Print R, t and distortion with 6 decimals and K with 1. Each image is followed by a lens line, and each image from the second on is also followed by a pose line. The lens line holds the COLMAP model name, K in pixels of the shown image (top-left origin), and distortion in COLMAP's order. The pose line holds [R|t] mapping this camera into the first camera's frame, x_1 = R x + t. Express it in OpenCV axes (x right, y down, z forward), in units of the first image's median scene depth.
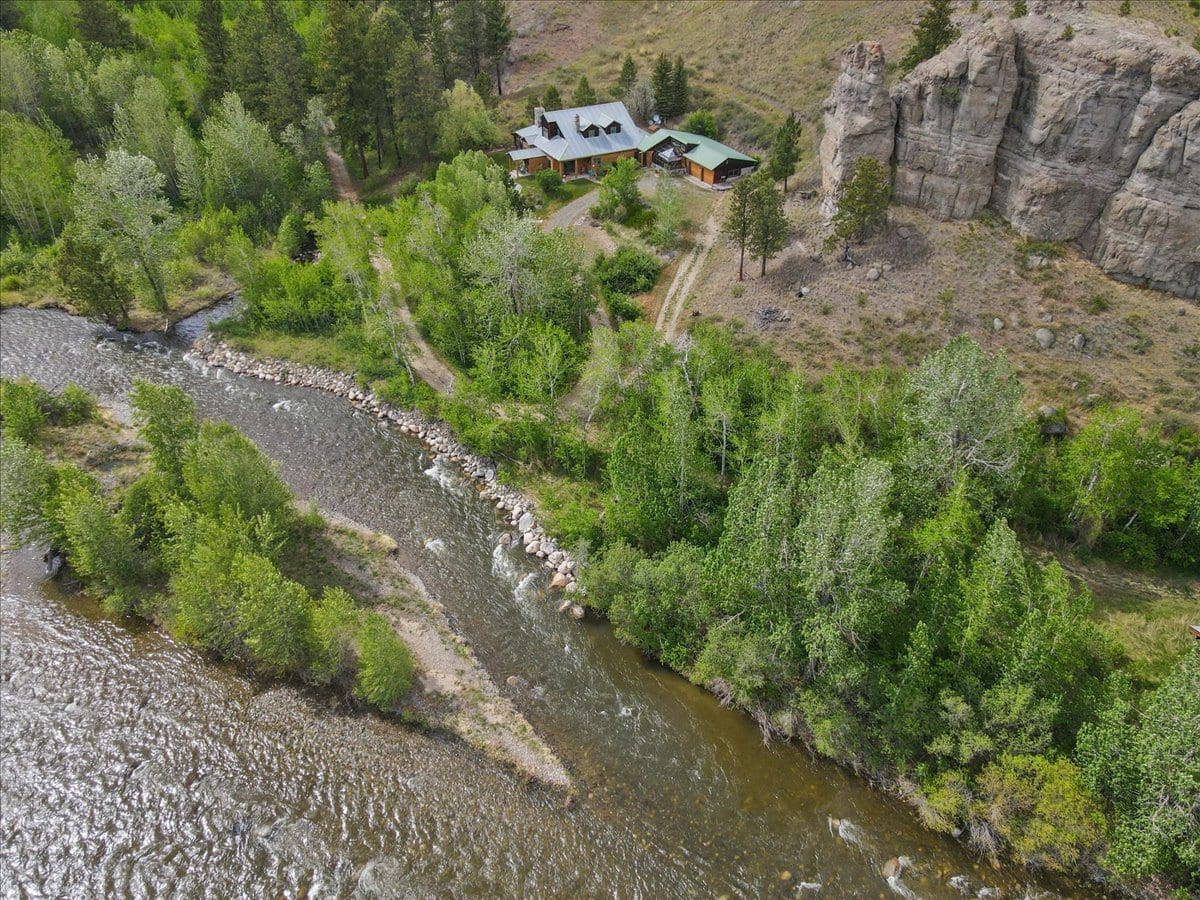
lens RADIAL K [[865.9, 0, 604.9], [0, 865.9, 448.1], [0, 0, 1]] dist [0.016790, 0.004514]
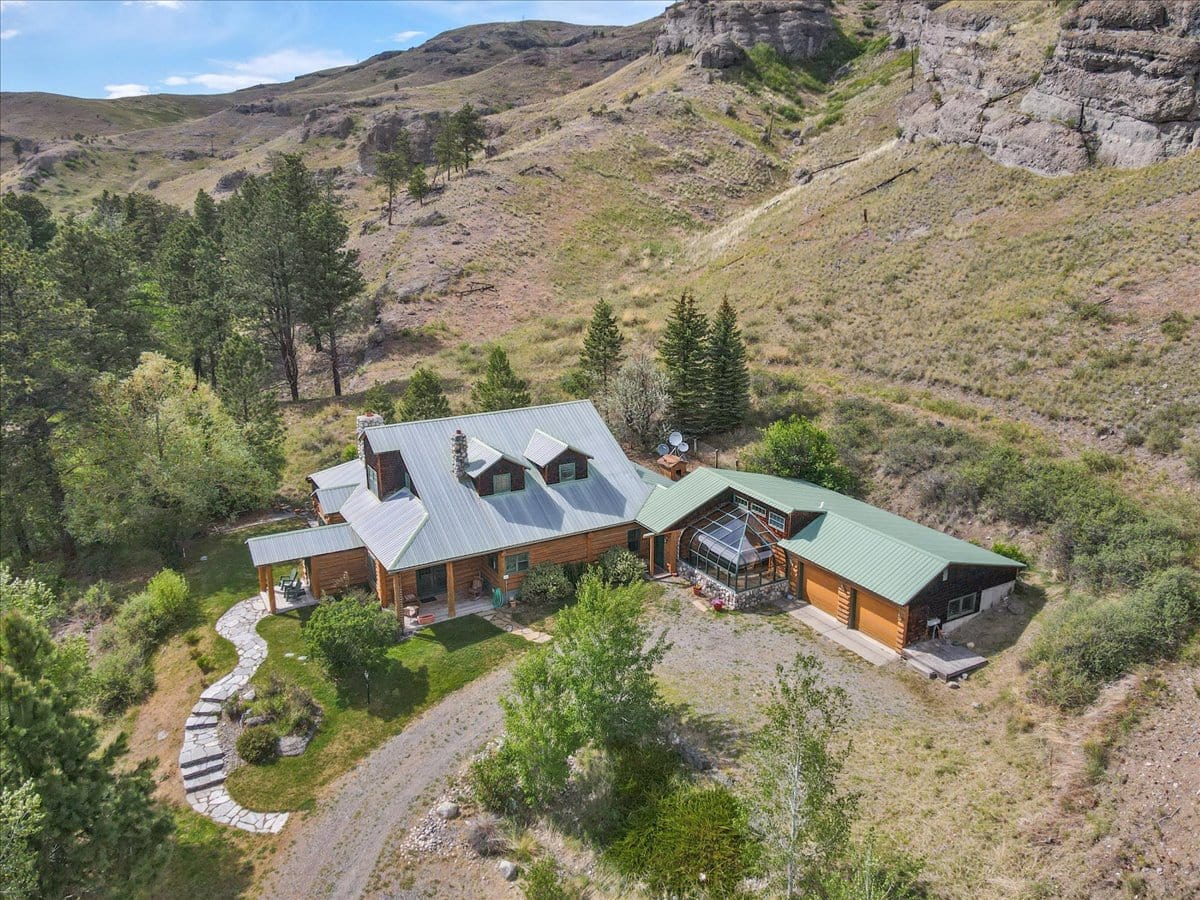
lens RADIAL K [[865.9, 0, 604.9], [0, 865.9, 448.1], [0, 0, 1]] dist [0.016790, 0.004514]
pose [[0.999305, -0.008689, 0.036258, 0.014826], [0.020548, 0.939802, -0.341100, -0.302401], [-0.031111, 0.341608, 0.939328, 0.788363]]
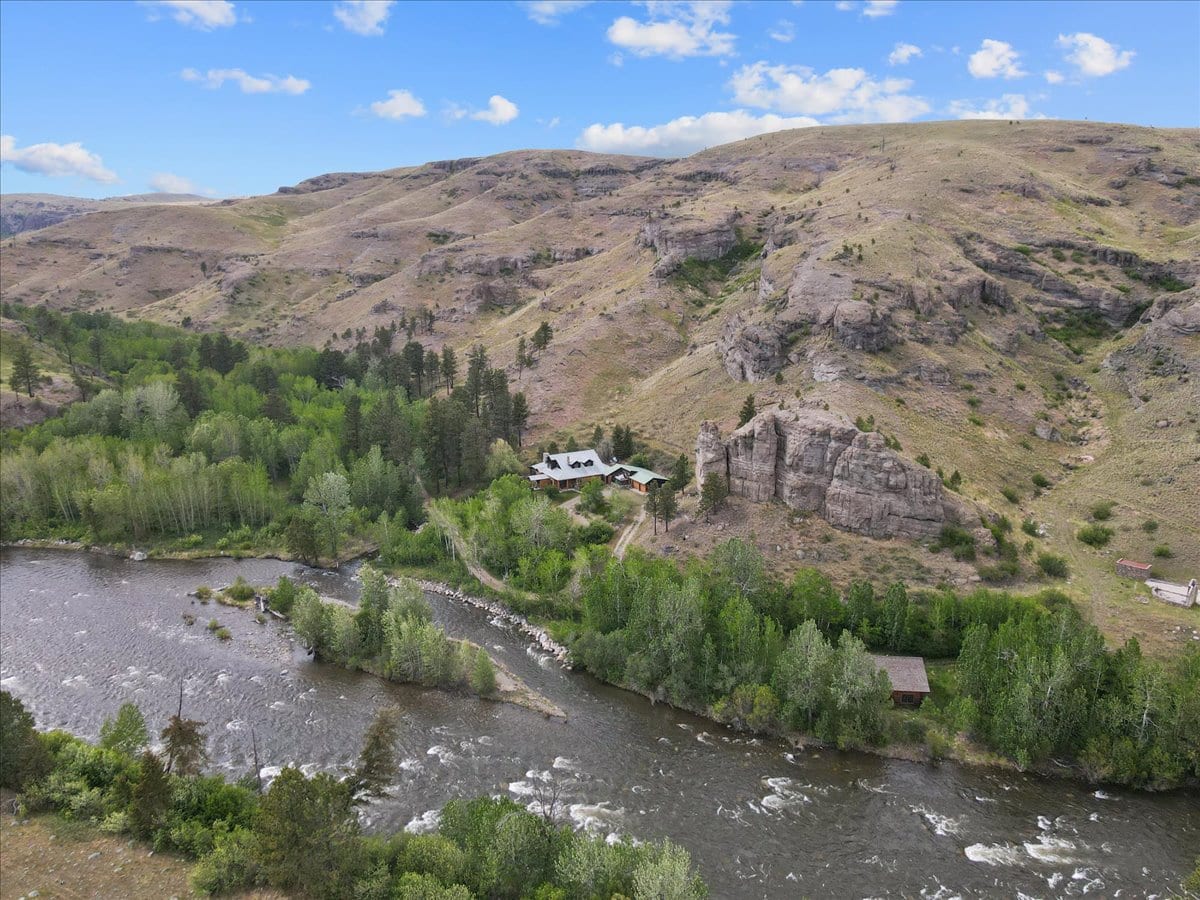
lens RADIAL K [[865.9, 0, 604.9], [0, 865.9, 448.1], [0, 0, 1]] dist [0.016790, 0.004514]
pose [[0.999811, -0.002235, 0.019307, 0.010027], [0.009455, 0.923814, -0.382724, 0.315273], [-0.016981, 0.382834, 0.923661, -0.723963]]
